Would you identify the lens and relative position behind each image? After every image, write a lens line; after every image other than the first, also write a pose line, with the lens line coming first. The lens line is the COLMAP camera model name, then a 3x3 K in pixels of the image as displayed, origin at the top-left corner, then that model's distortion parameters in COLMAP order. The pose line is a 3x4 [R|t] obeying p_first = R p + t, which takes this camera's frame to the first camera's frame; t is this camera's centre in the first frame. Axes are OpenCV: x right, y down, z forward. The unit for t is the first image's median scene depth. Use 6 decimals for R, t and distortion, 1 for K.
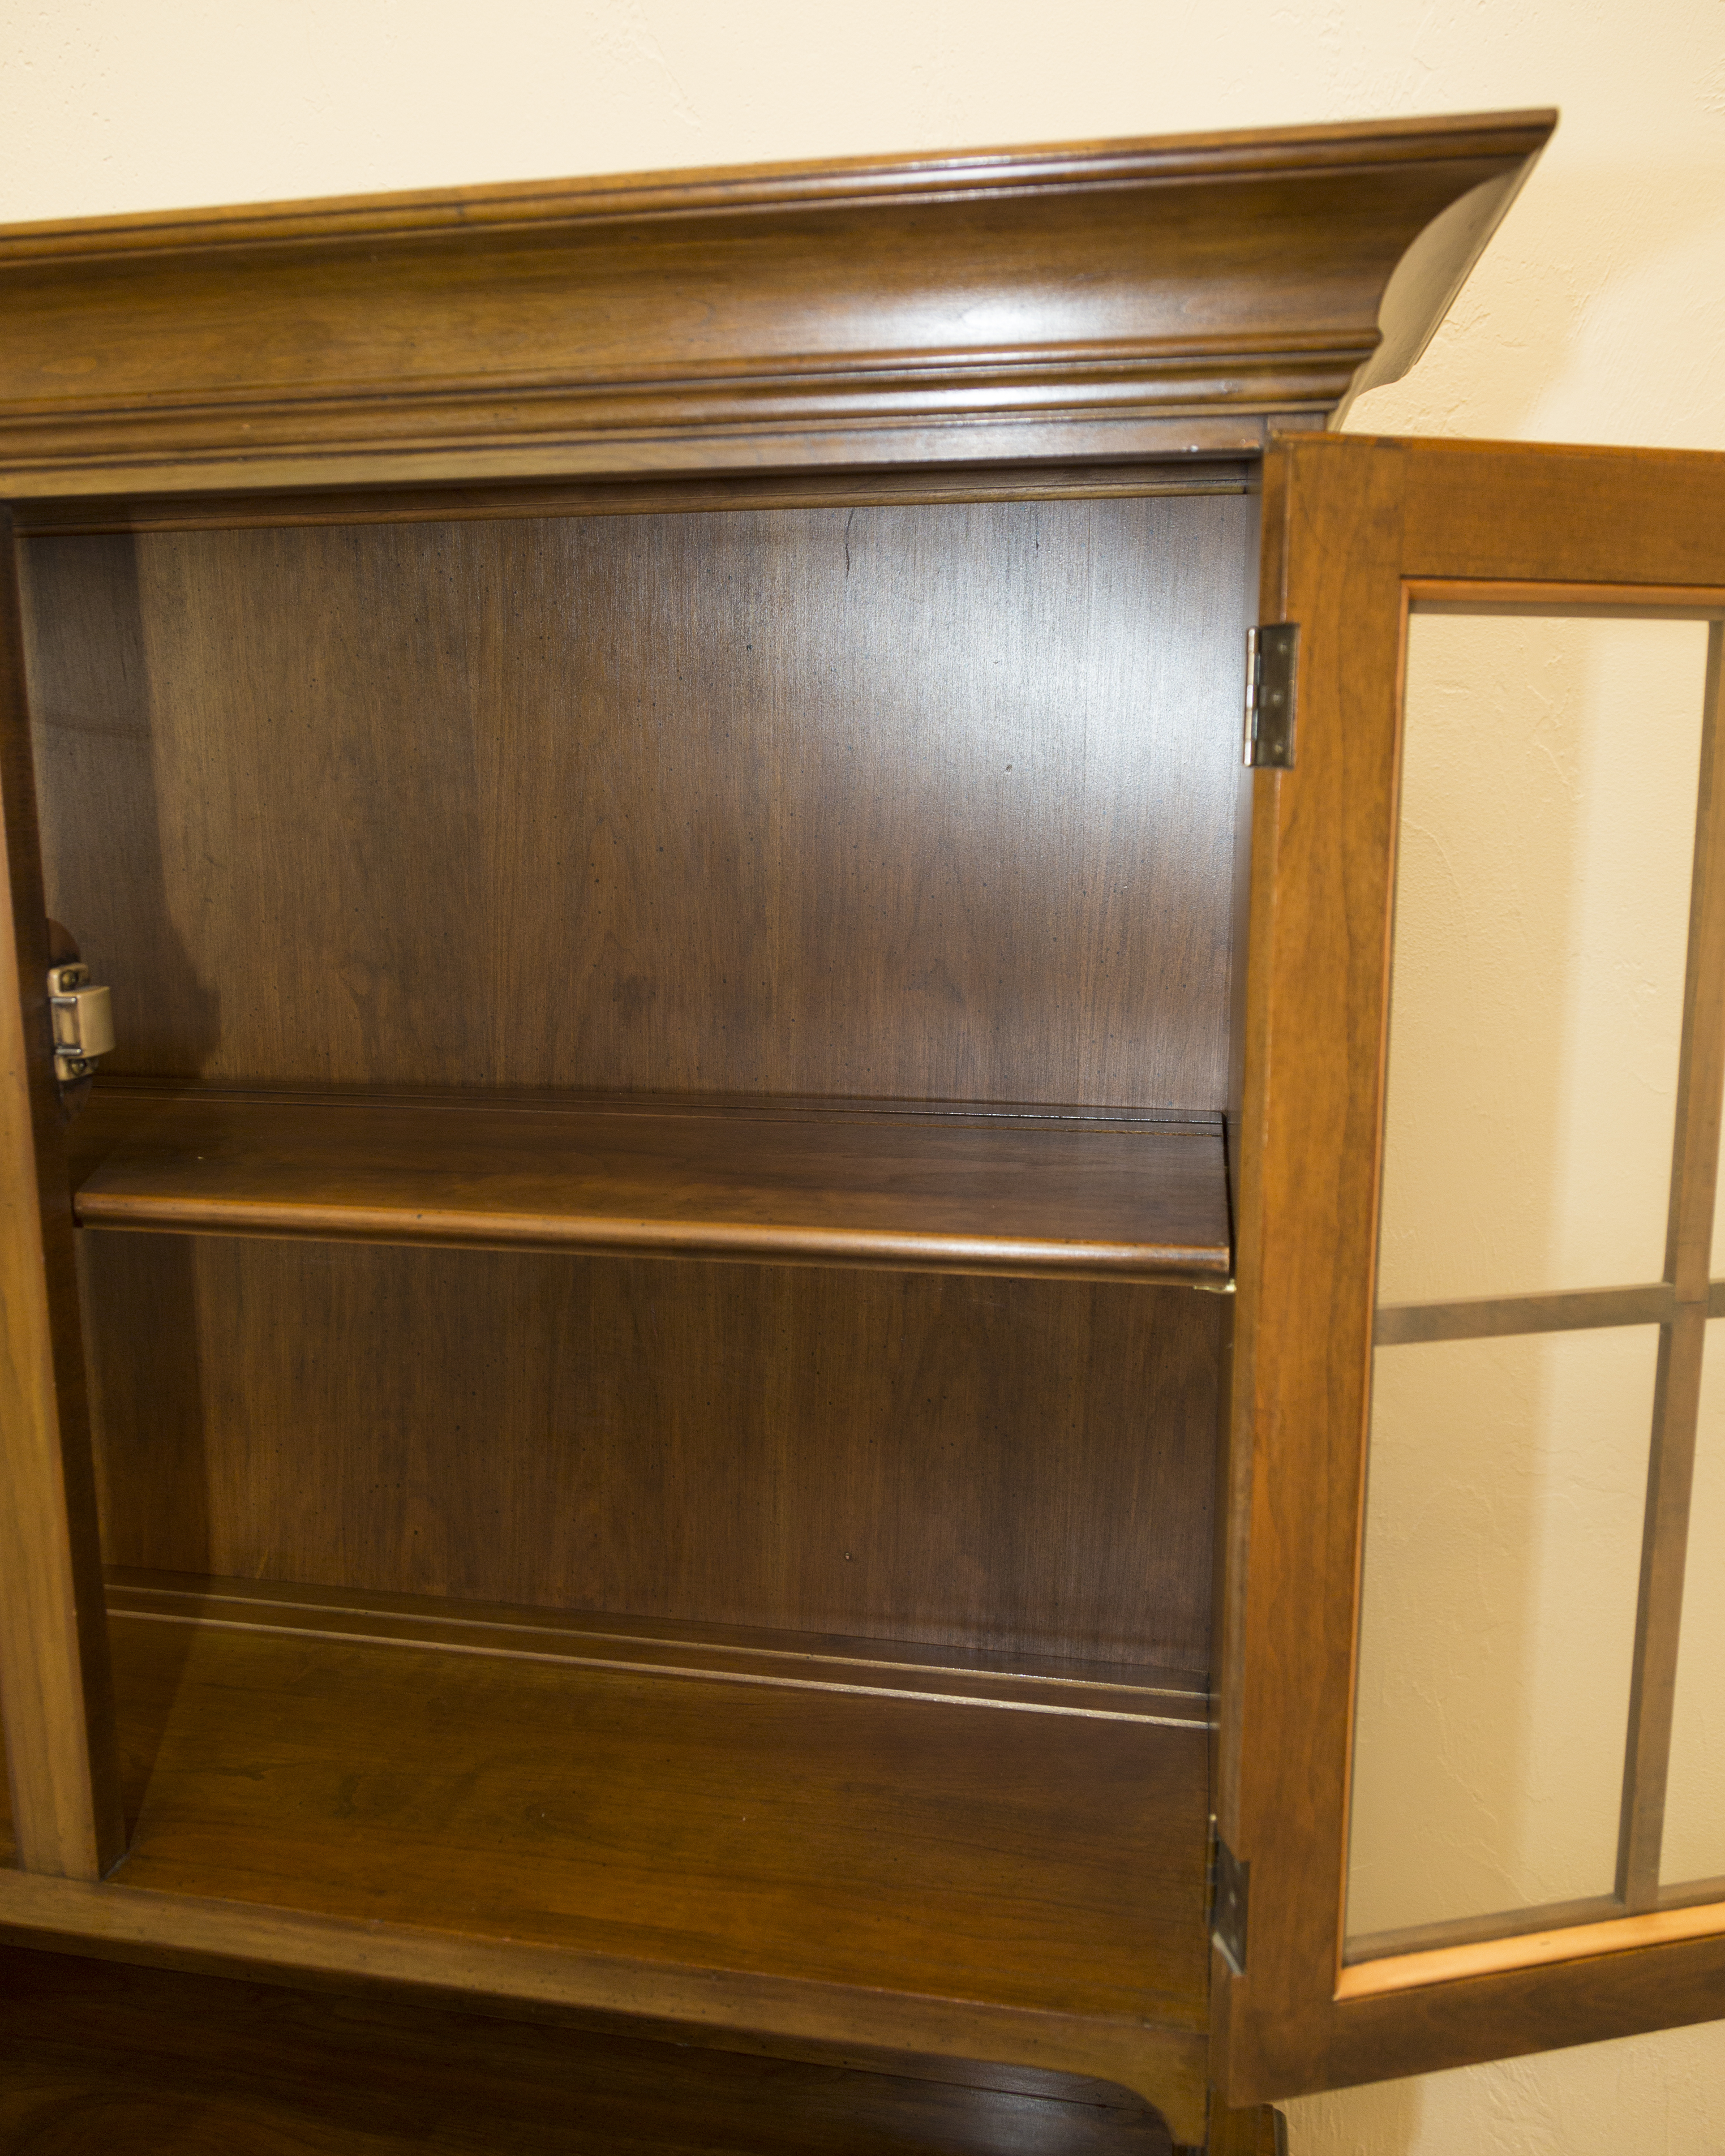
lens RADIAL K [[1688.7, 0, 857.6], [0, 1688.7, 1007.0], [0, 0, 1]] dist [-0.018859, 0.008549]
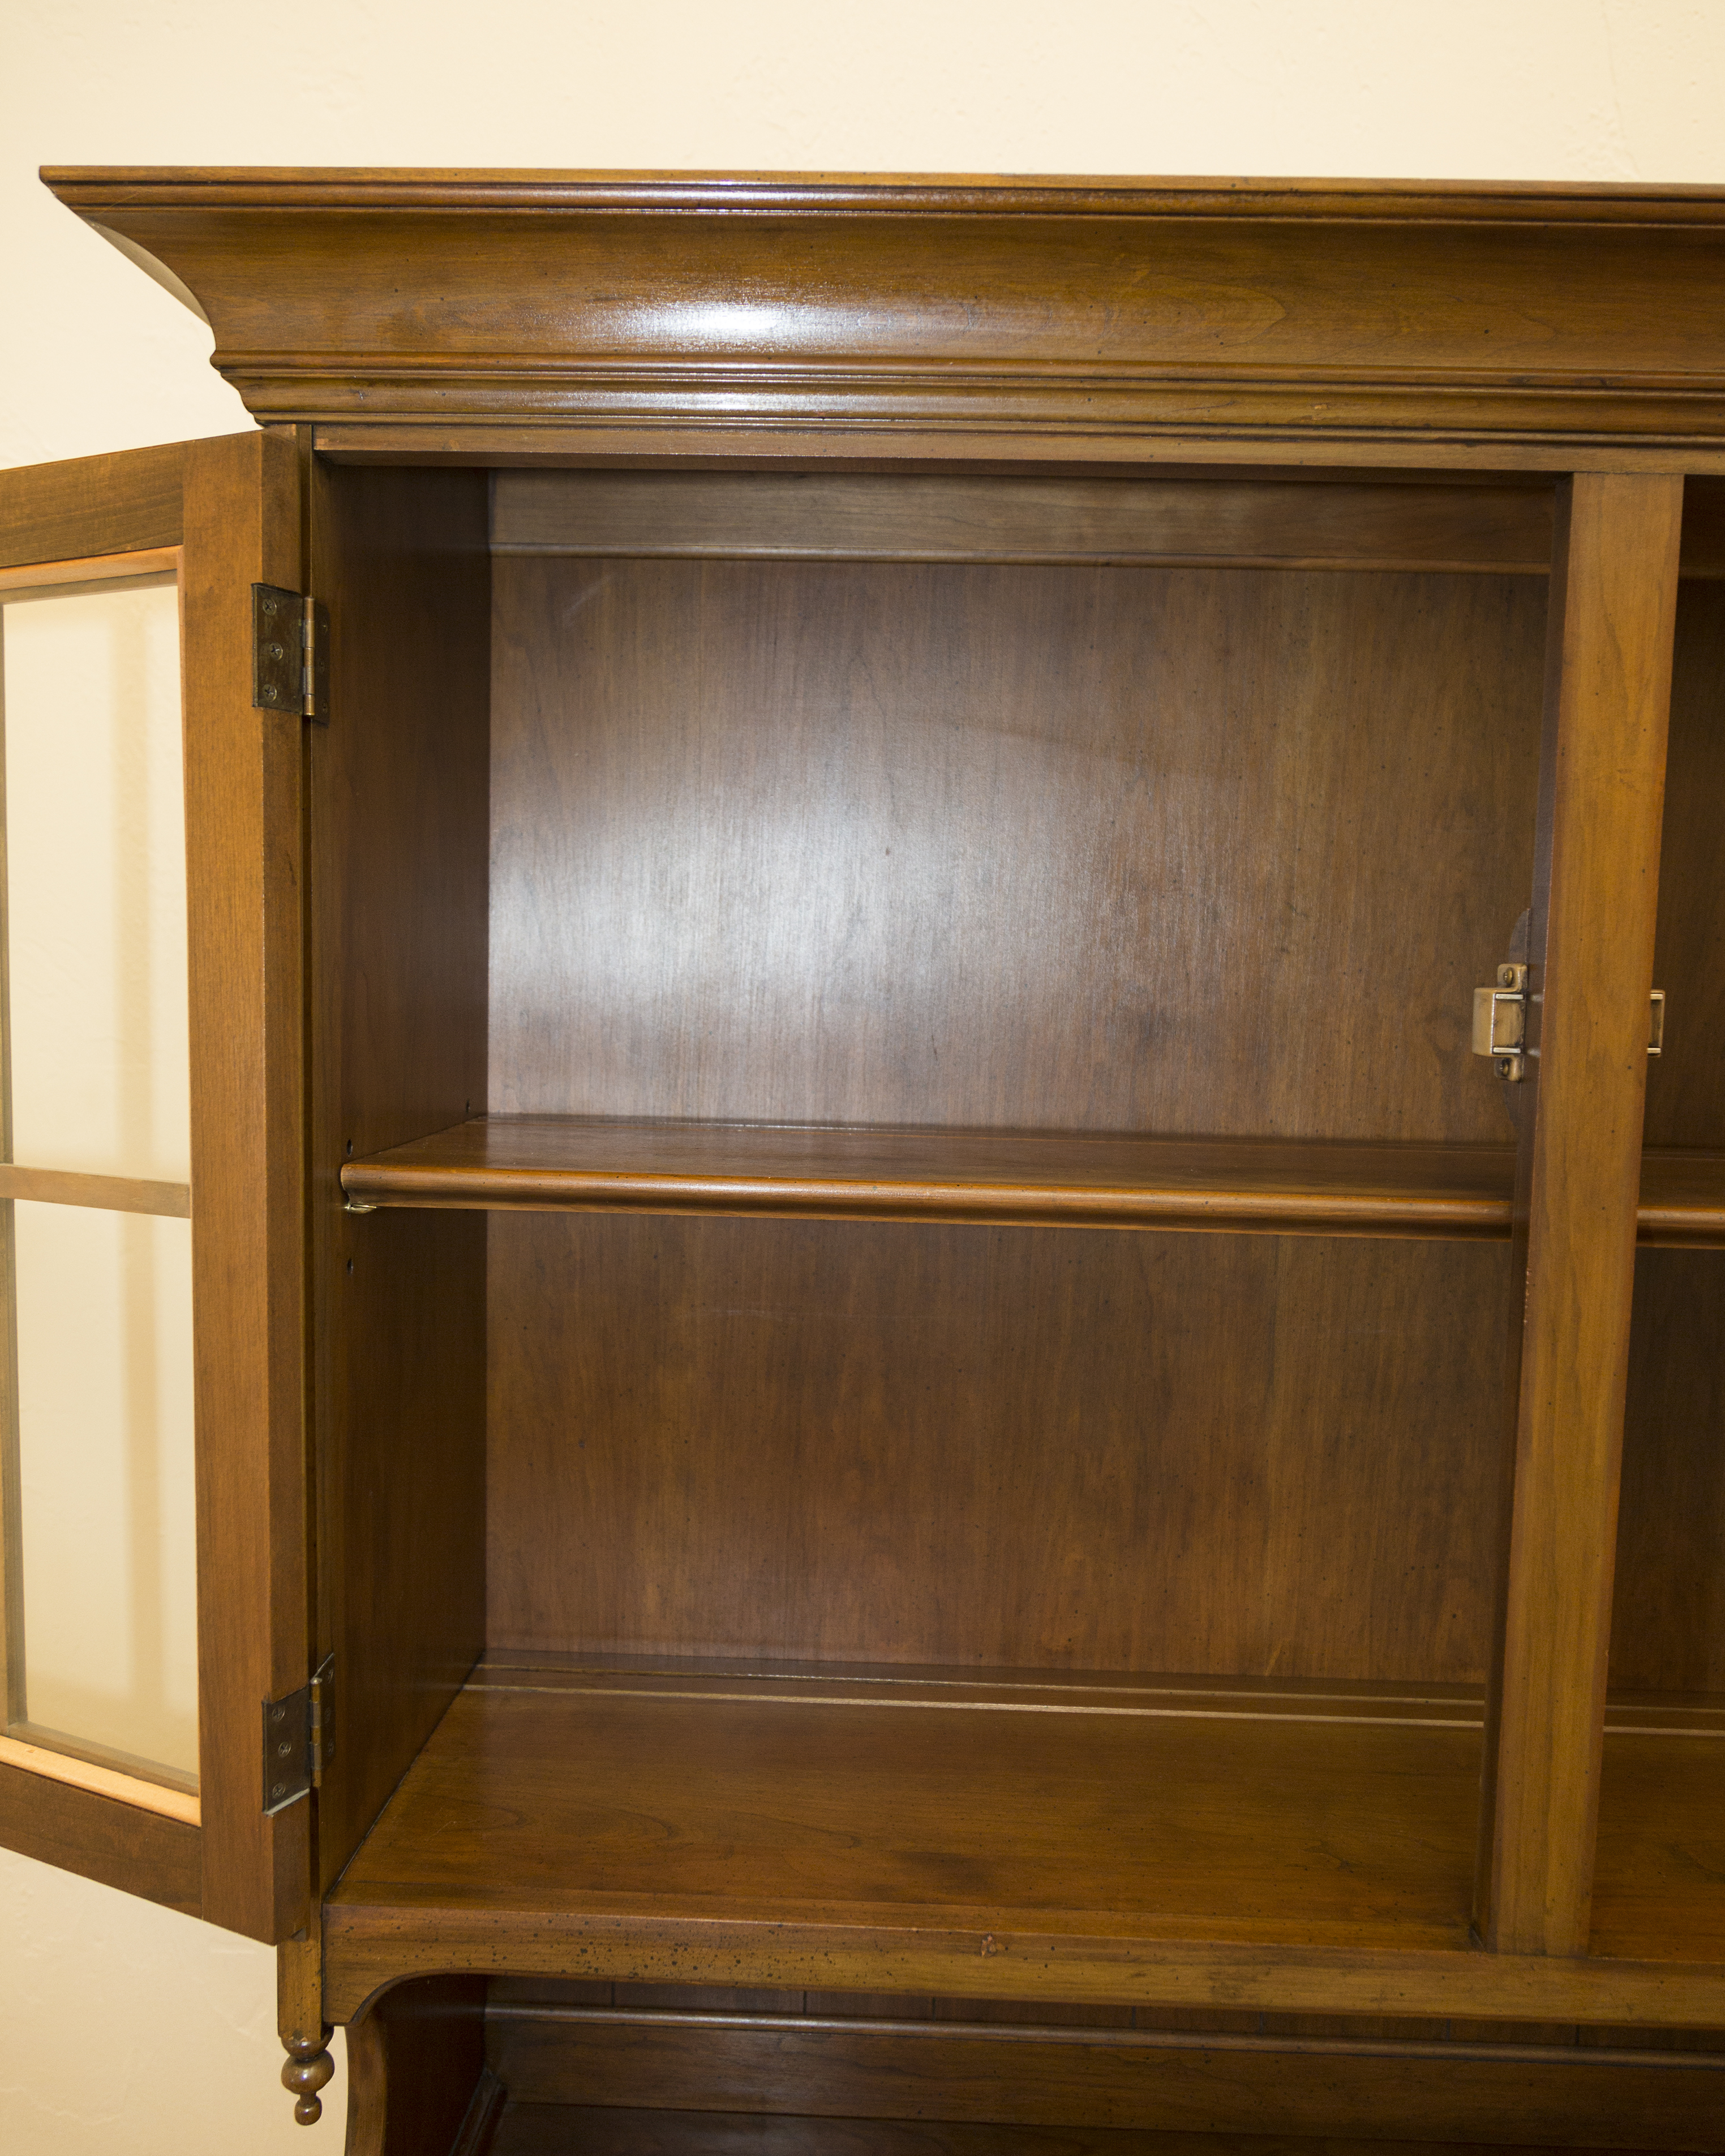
lens RADIAL K [[1691.2, 0, 879.1], [0, 1691.2, 1092.1], [0, 0, 1]] dist [-0.008635, 0.003113]
pose [[0.987375, 0.015674, 0.157621, -1.250555], [-0.004138, 0.997305, -0.073249, 0.145719], [-0.158344, 0.071672, 0.984779, 0.140455]]
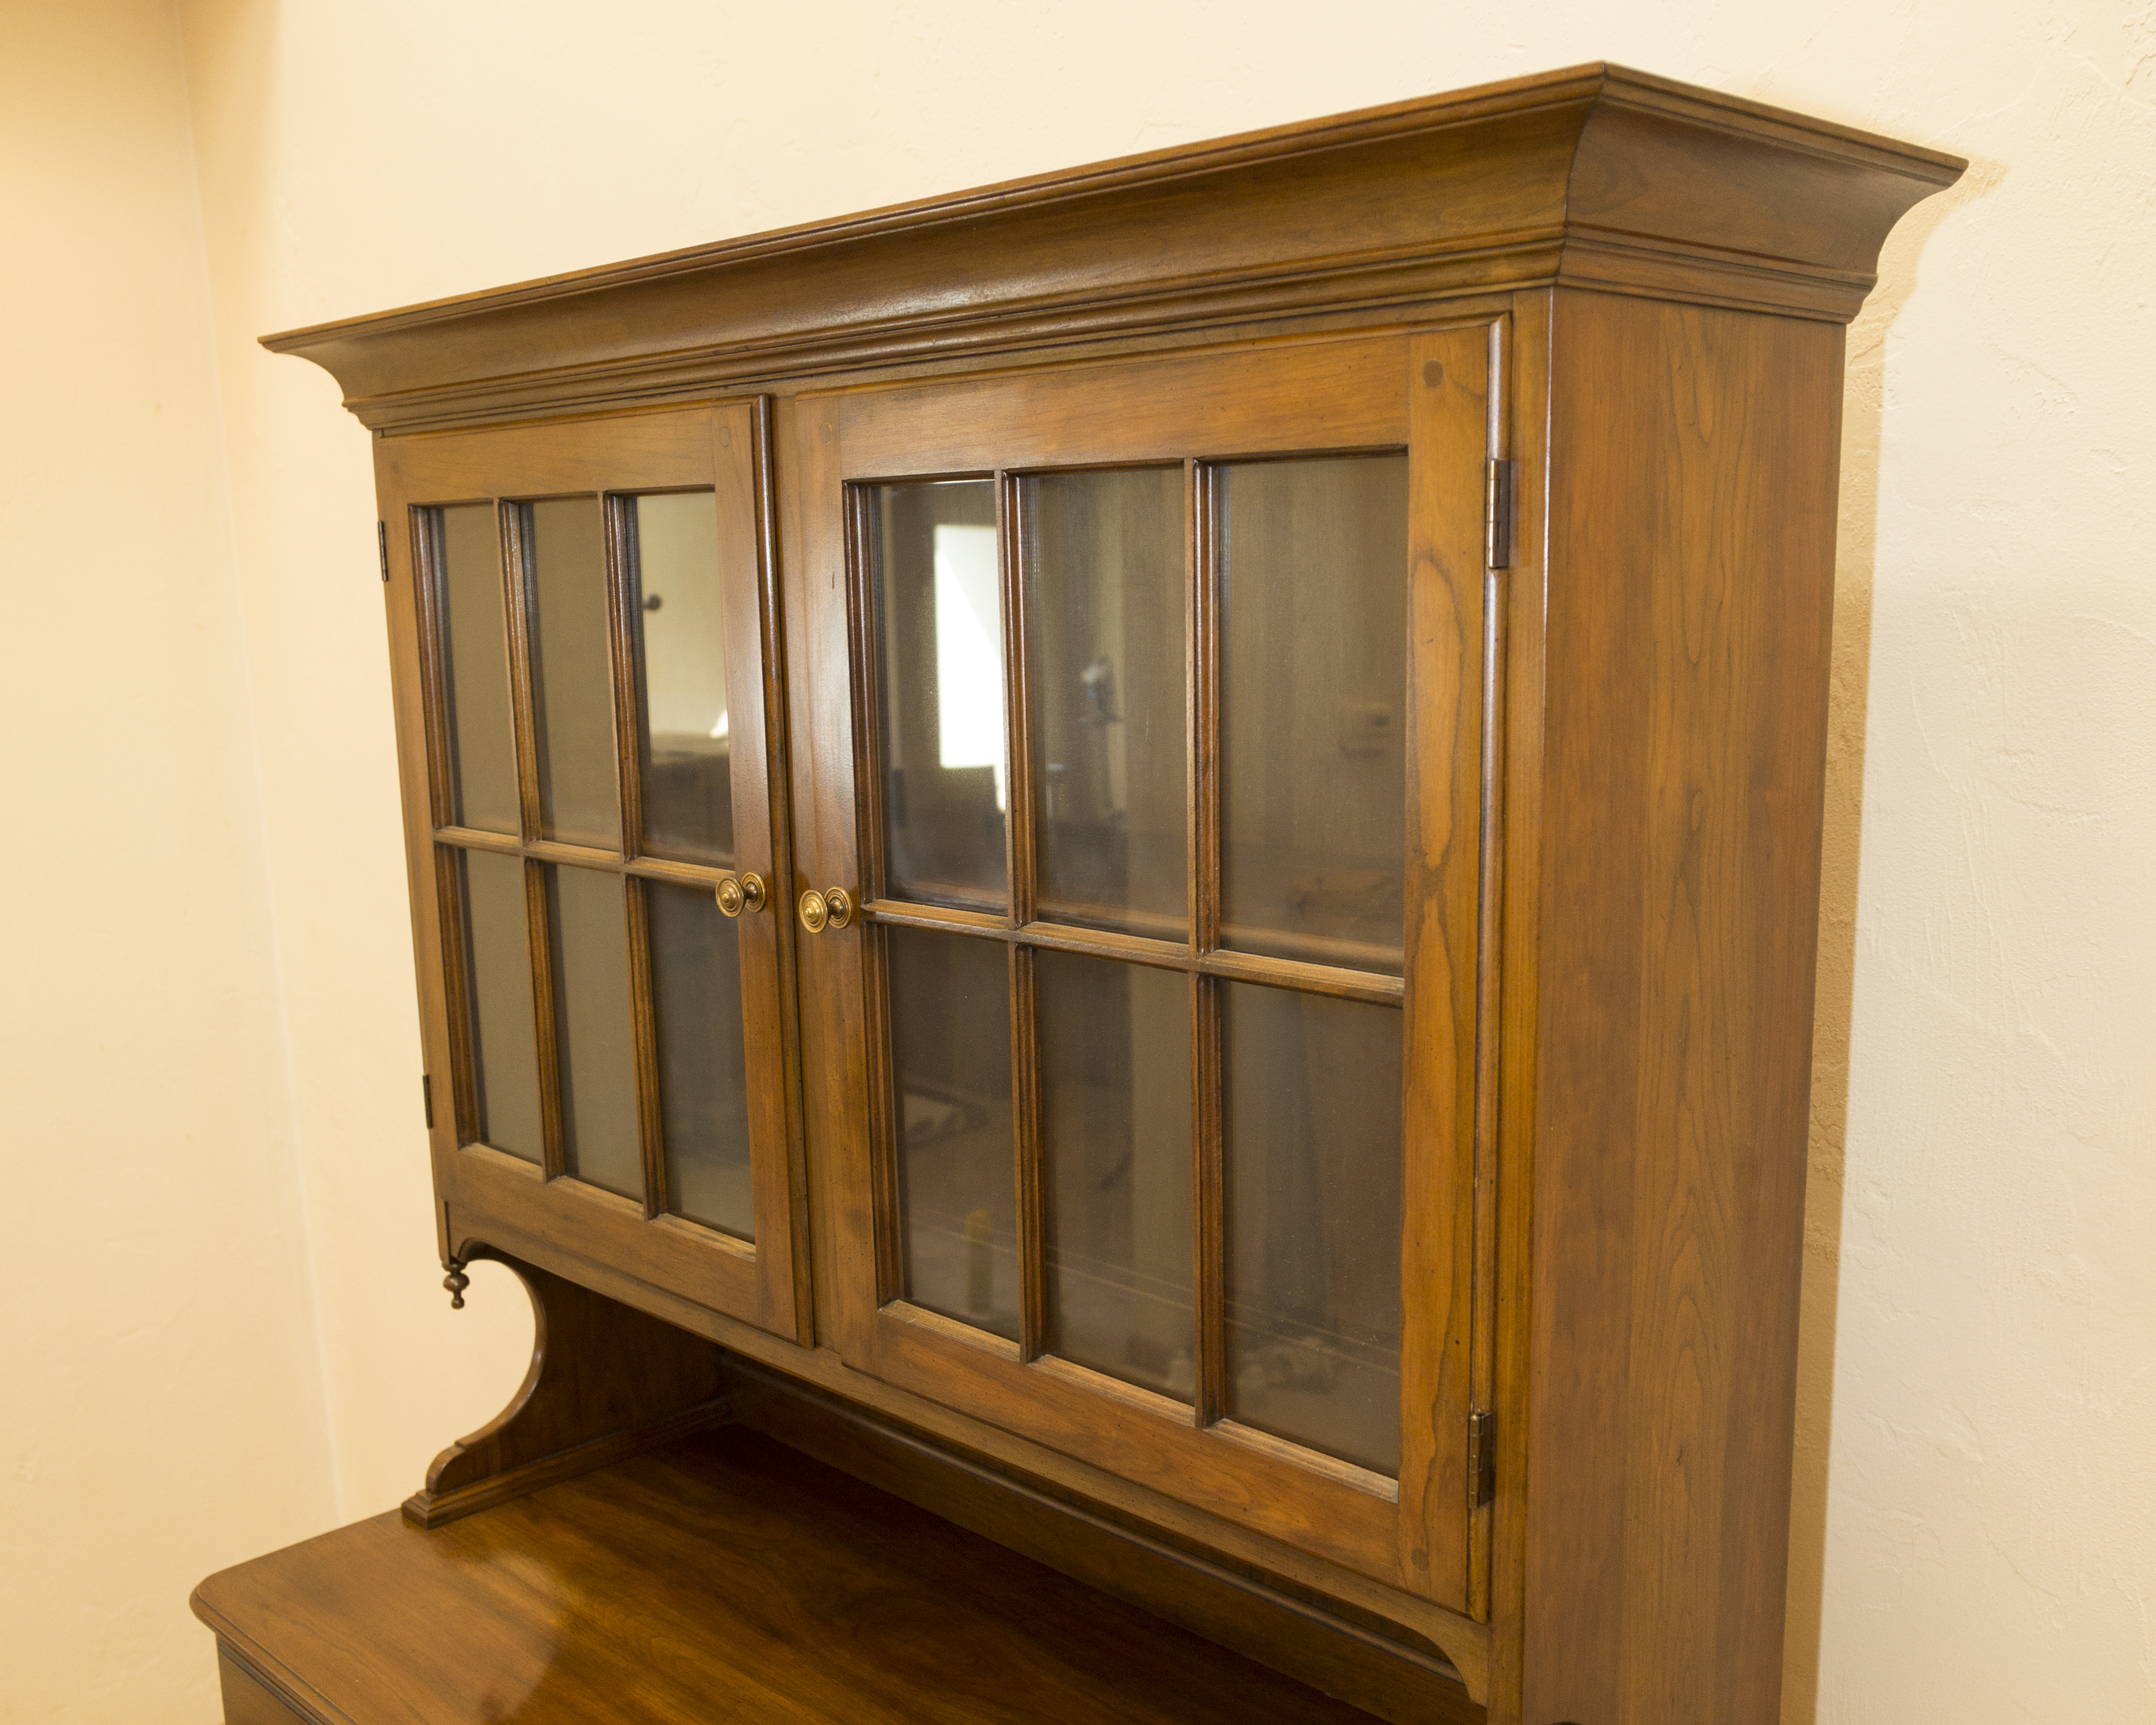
lens RADIAL K [[2116.7, 0, 1075.8], [0, 2116.7, 964.9], [0, 0, 1]] dist [-0.010755, -0.004386]
pose [[0.823820, 0.096797, -0.558526, 0.855387], [-0.074711, 0.995258, 0.062288, 0.076846], [0.561906, -0.009586, 0.827145, -0.484451]]
